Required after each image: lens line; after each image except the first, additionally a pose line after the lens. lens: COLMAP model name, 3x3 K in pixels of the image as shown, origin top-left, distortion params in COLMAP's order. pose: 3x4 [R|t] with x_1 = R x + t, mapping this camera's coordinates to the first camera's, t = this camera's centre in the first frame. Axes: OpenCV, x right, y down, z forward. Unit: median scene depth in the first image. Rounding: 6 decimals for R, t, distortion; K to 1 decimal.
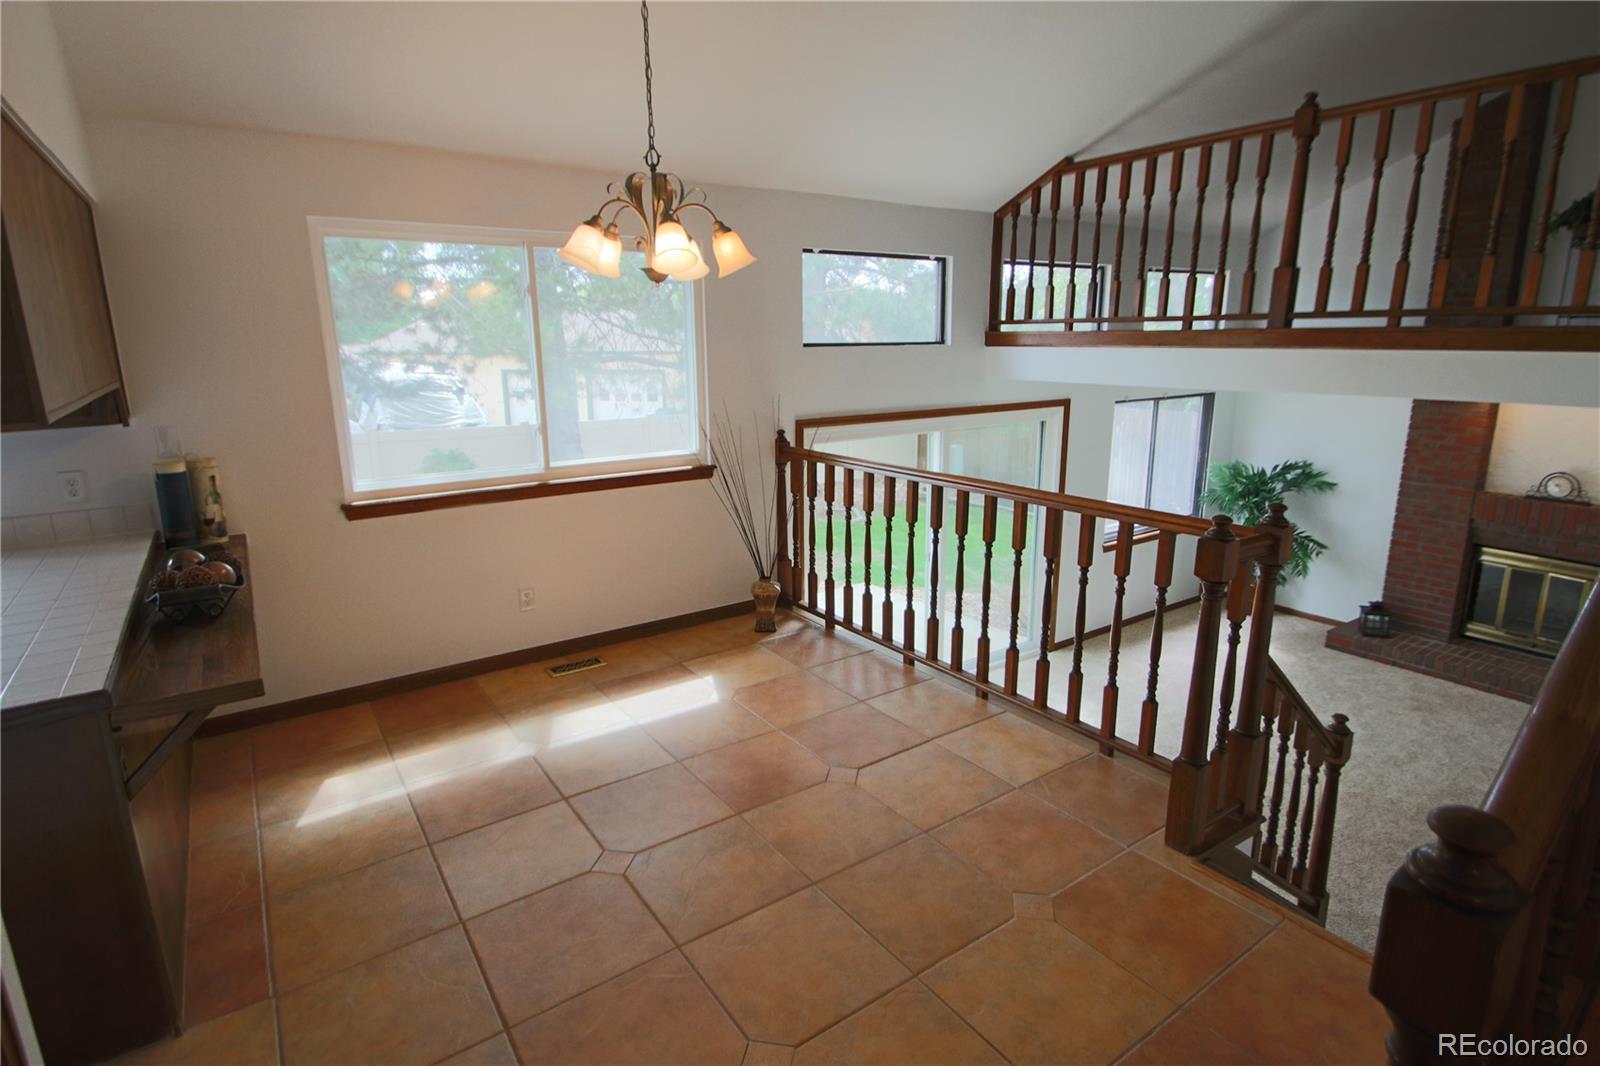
lens RADIAL K [[810.3, 0, 800.0], [0, 810.3, 533.0], [0, 0, 1]] dist [0.037988, -0.030839]
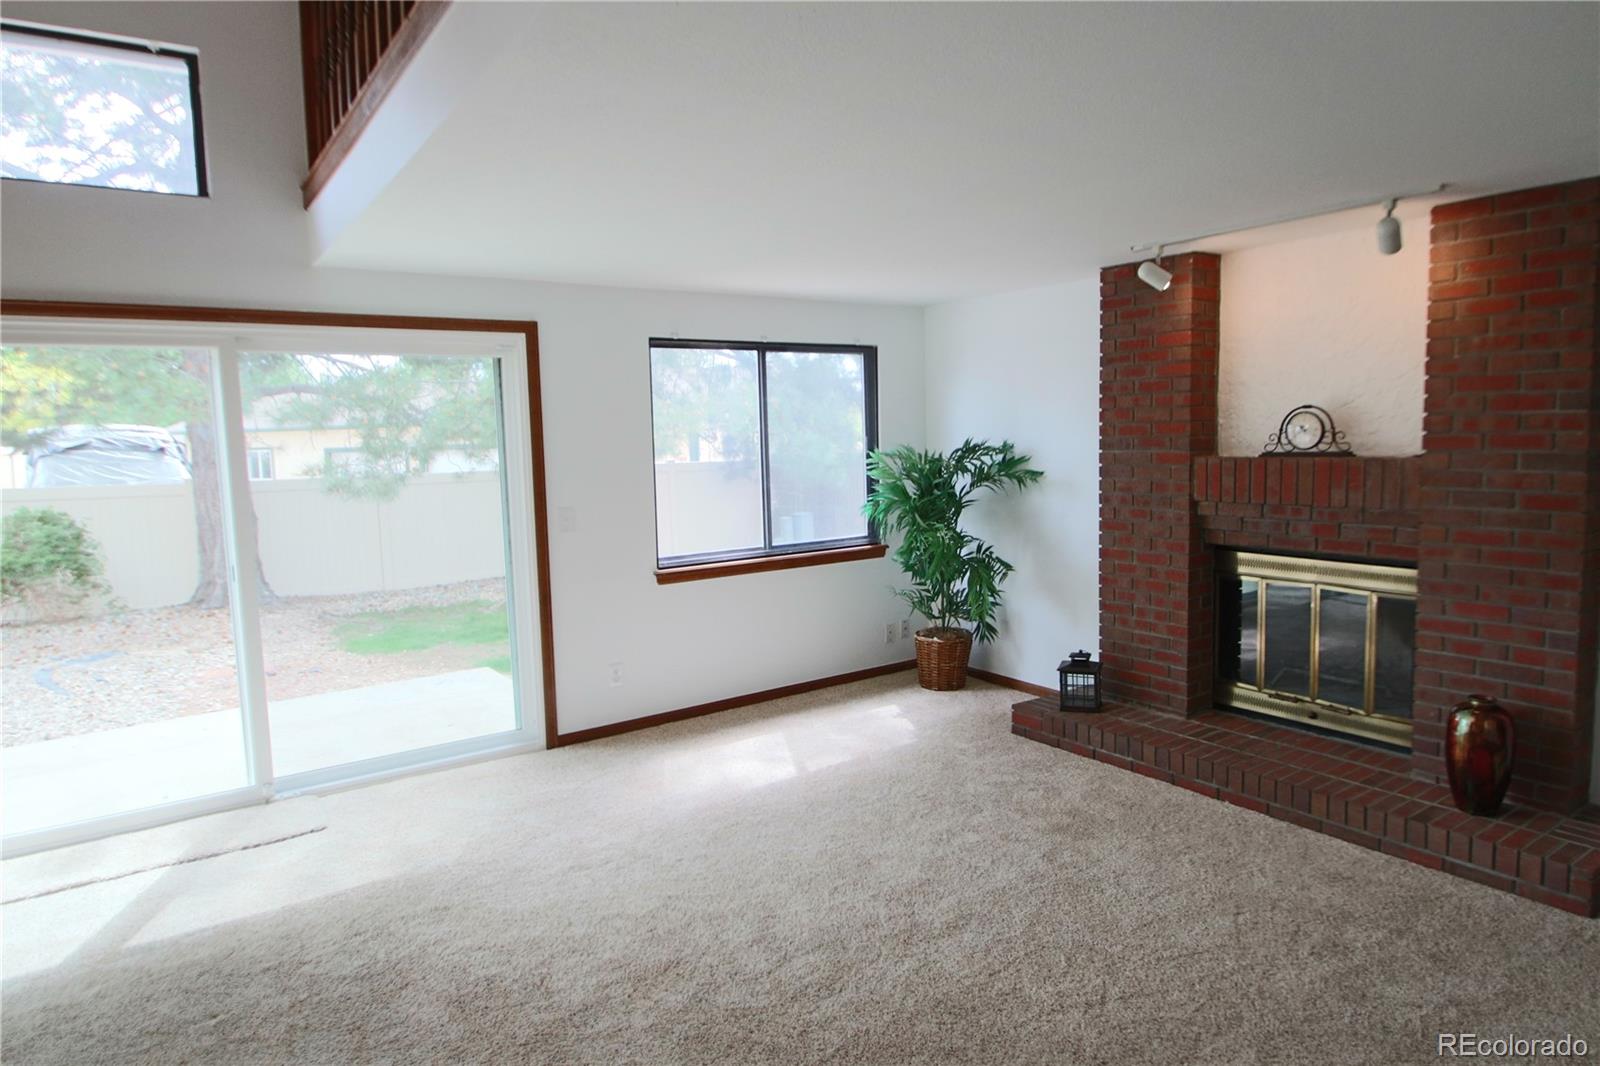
lens RADIAL K [[947.6, 0, 800.0], [0, 947.6, 533.0], [0, 0, 1]] dist [-0.001962, -0.000380]
pose [[0.999802, -0.019747, -0.002370, 0.519326], [0.019255, 0.990877, -0.133385, 0.088830], [0.004982, 0.133313, 0.991061, 0.312803]]
